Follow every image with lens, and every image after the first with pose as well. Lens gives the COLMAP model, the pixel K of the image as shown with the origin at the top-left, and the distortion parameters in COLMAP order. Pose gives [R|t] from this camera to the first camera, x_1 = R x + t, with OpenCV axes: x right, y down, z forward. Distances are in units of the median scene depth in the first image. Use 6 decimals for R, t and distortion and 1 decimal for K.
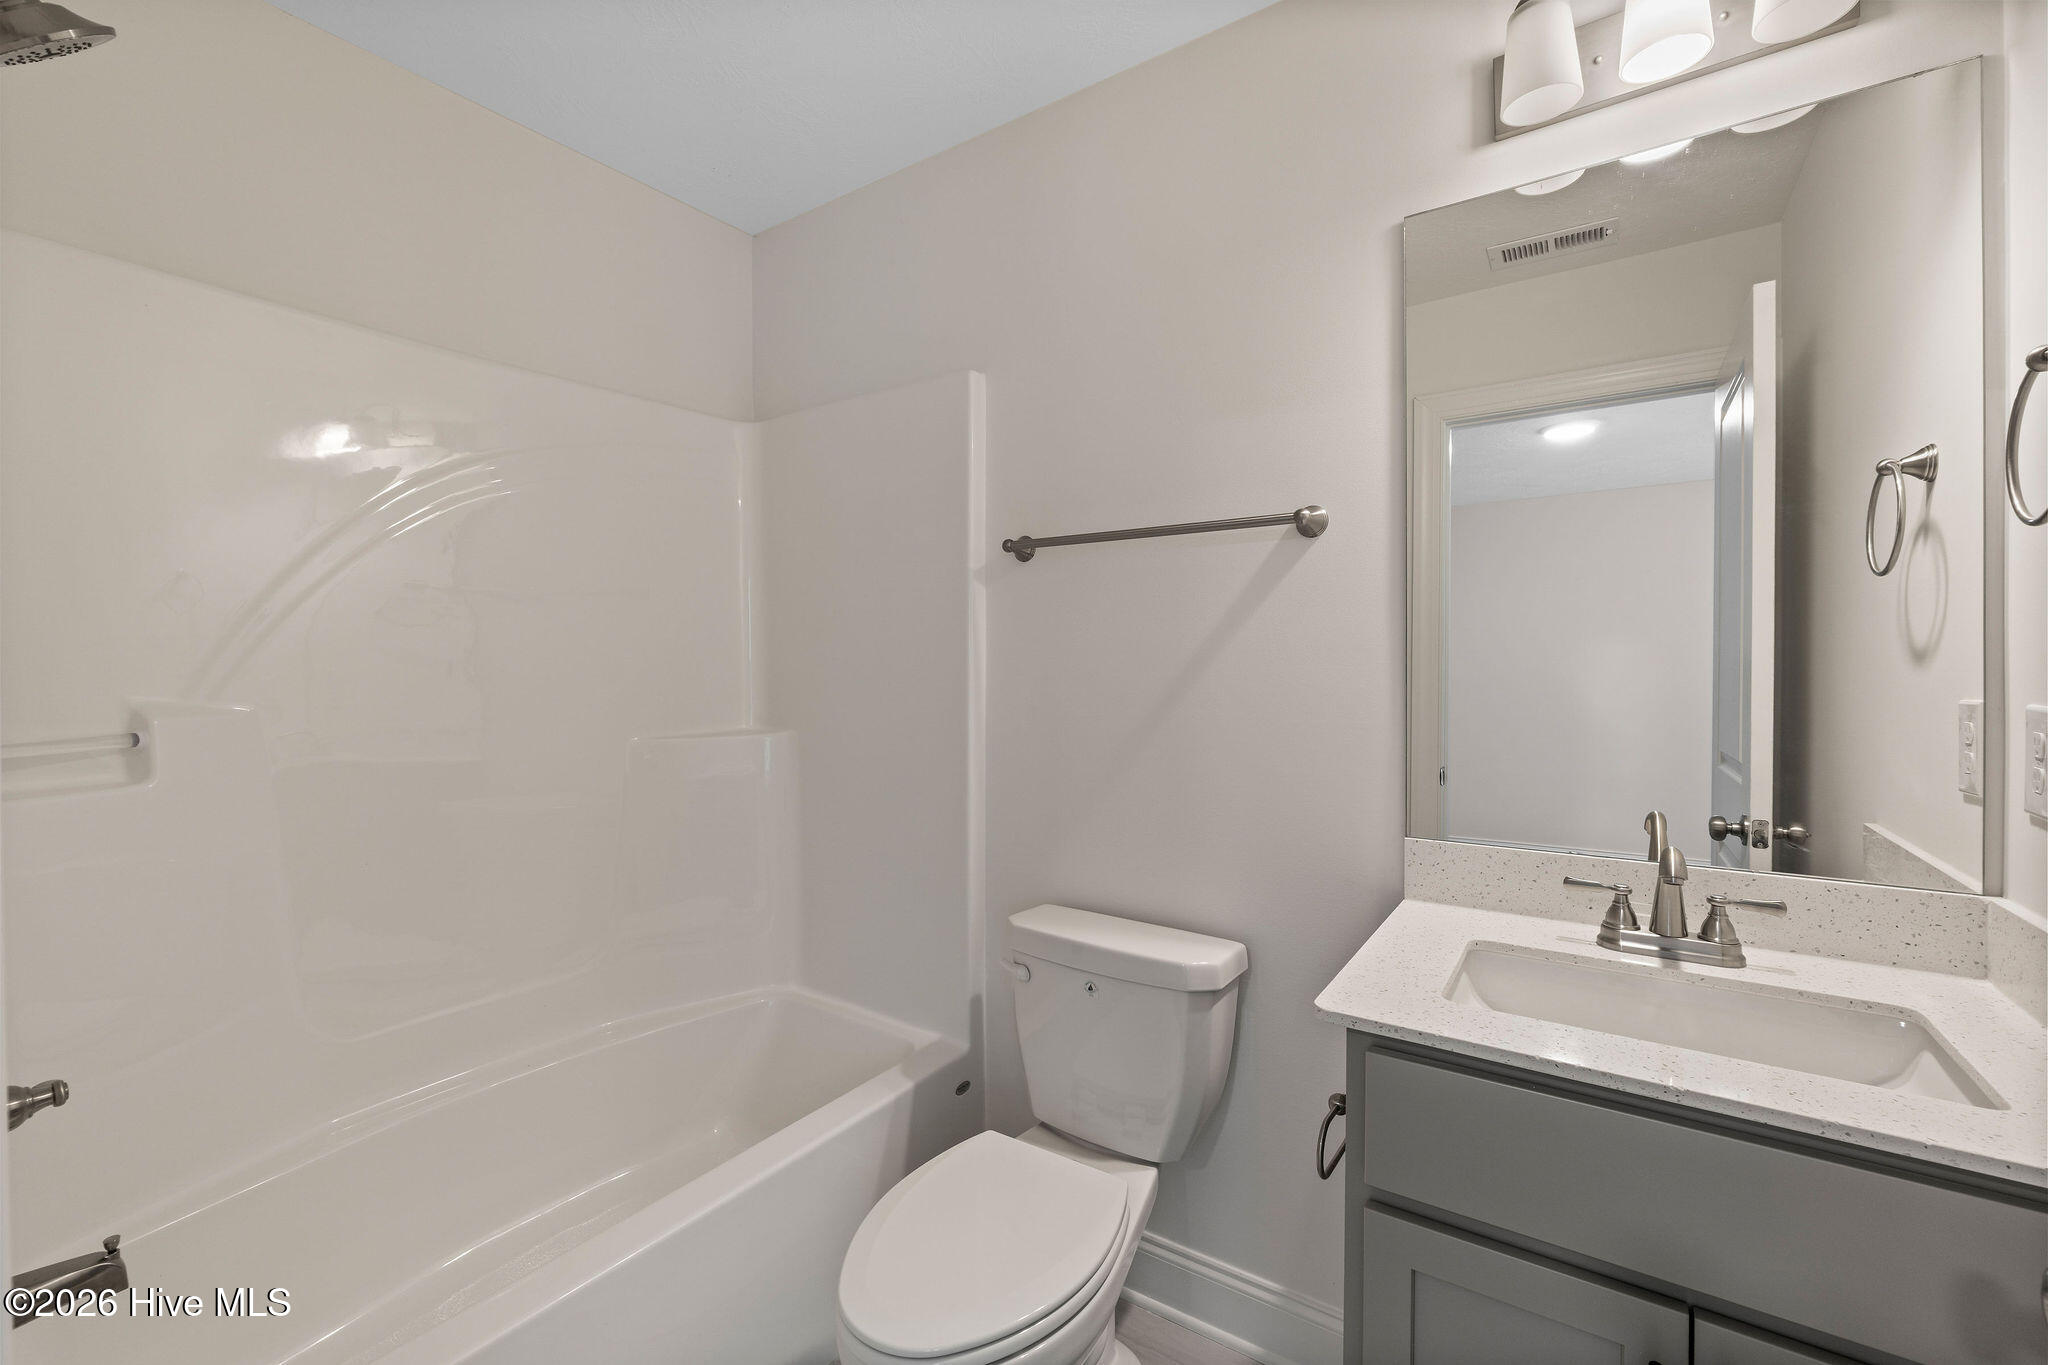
lens RADIAL K [[863.4, 0, 1020.1], [0, 863.4, 674.9], [0, 0, 1]] dist [-0.010094, -0.000226]
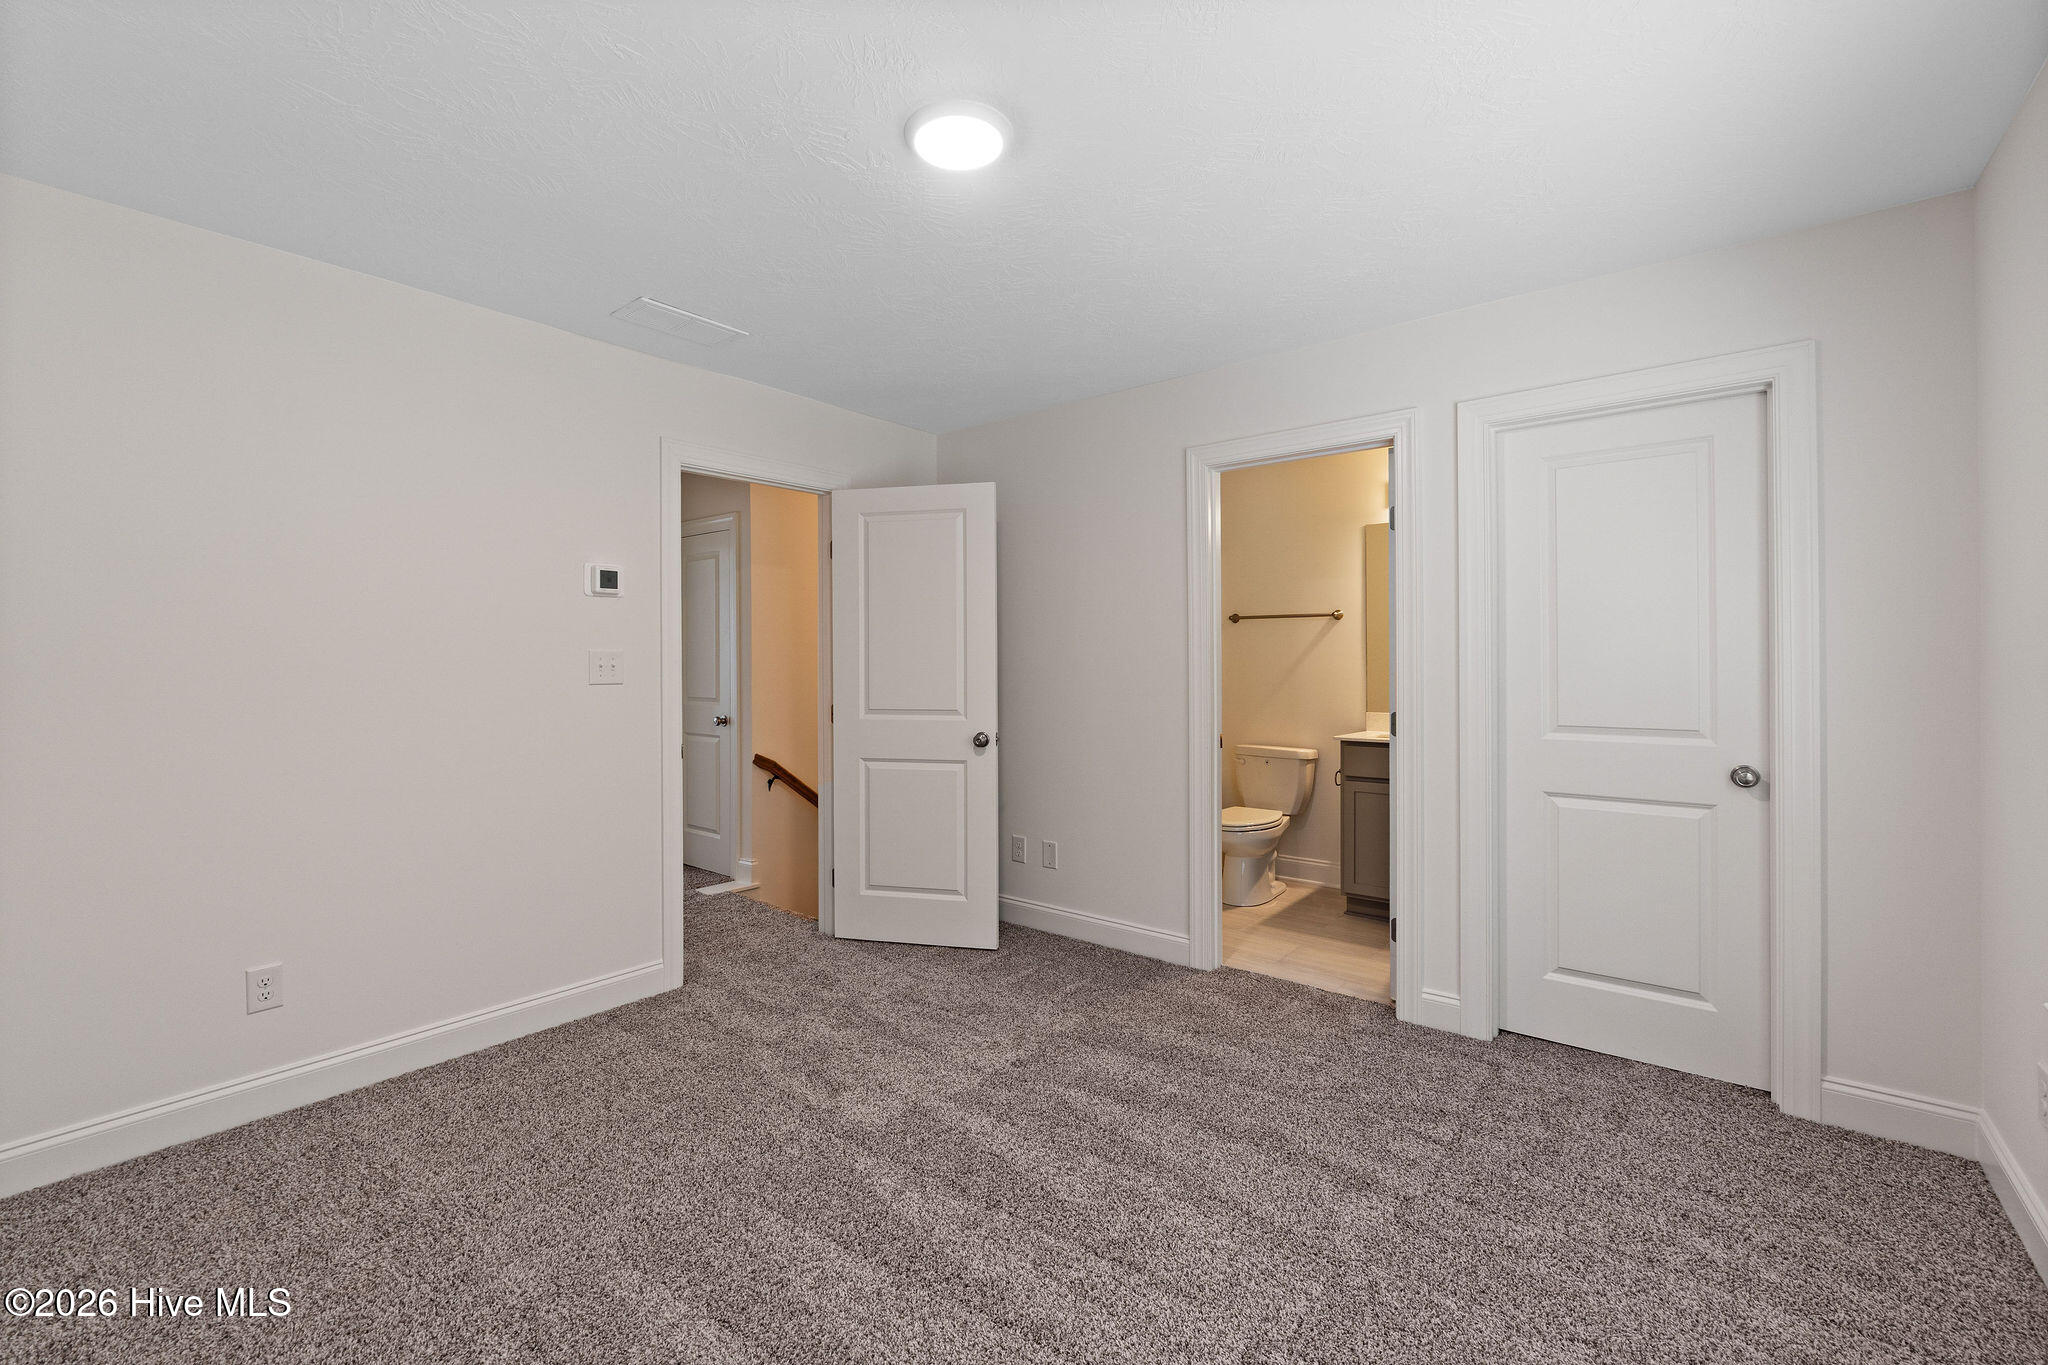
lens RADIAL K [[863.4, 0, 1024.0], [0, 863.4, 674.0], [0, 0, 1]] dist [-0.010094, -0.000226]
pose [[0.996048, -0.002518, -0.088783, -0.534298], [0.001596, 0.999944, -0.010457, 0.071769], [0.088805, 0.010274, 0.995996, -2.268370]]
